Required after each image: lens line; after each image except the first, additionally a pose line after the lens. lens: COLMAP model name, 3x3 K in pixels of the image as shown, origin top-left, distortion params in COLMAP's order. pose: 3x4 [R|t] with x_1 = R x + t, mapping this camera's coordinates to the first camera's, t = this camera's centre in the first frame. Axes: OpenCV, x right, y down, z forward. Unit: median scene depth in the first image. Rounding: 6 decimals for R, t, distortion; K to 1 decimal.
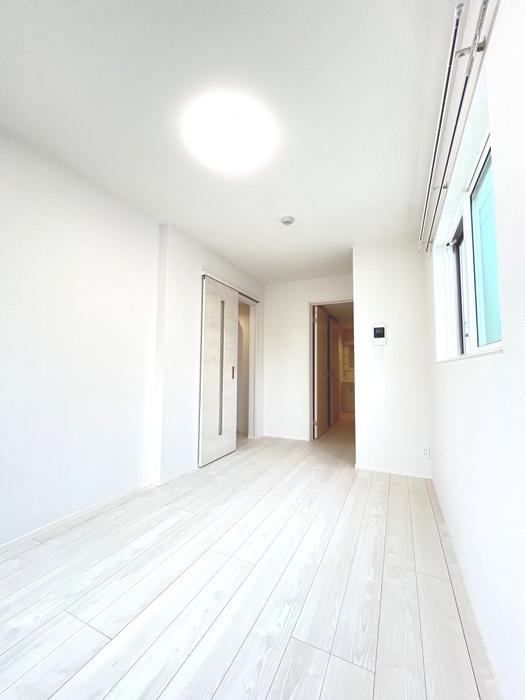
lens RADIAL K [[284.0, 0, 262.5], [0, 284.0, 350.0], [0, 0, 1]] dist [-0.000894, -0.000066]
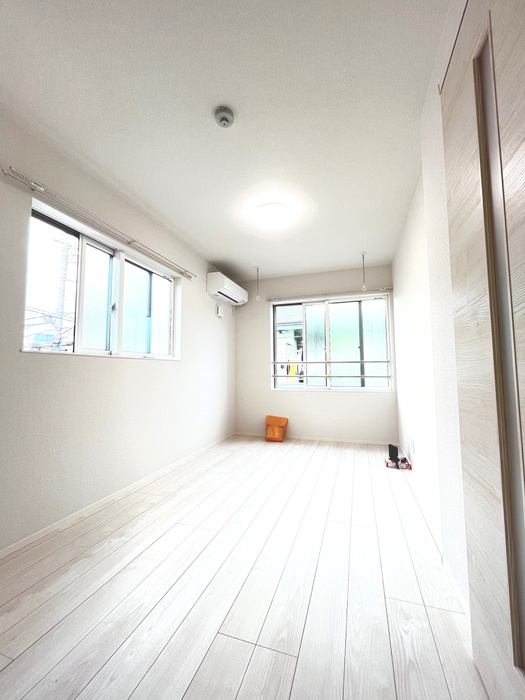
lens RADIAL K [[284.0, 0, 262.5], [0, 284.0, 350.0], [0, 0, 1]] dist [-0.000894, -0.000066]
pose [[-0.992489, -0.012238, -0.121723, 0.094448], [0.006013, 0.988901, -0.148455, 0.167627], [0.122188, -0.148071, -0.981399, 1.912734]]
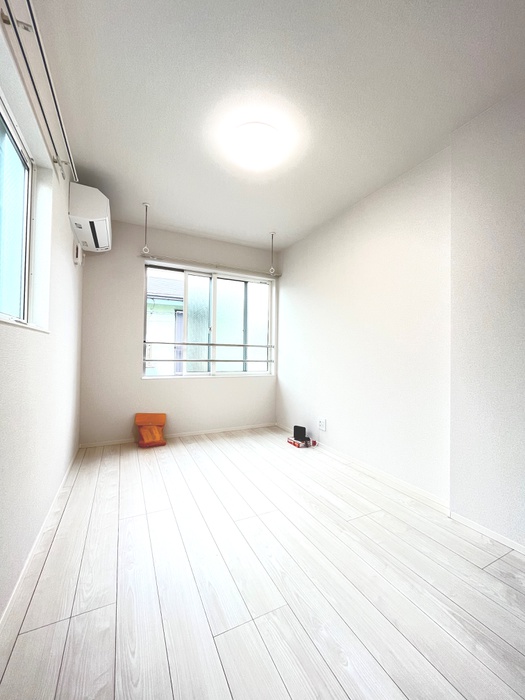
lens RADIAL K [[284.0, 0, 262.5], [0, 284.0, 350.0], [0, 0, 1]] dist [-0.000894, -0.000066]
pose [[-0.618148, -0.025934, -0.785634, 0.582111], [0.038394, 0.997267, -0.063130, 0.115913], [0.785123, -0.069188, -0.615463, 1.326282]]
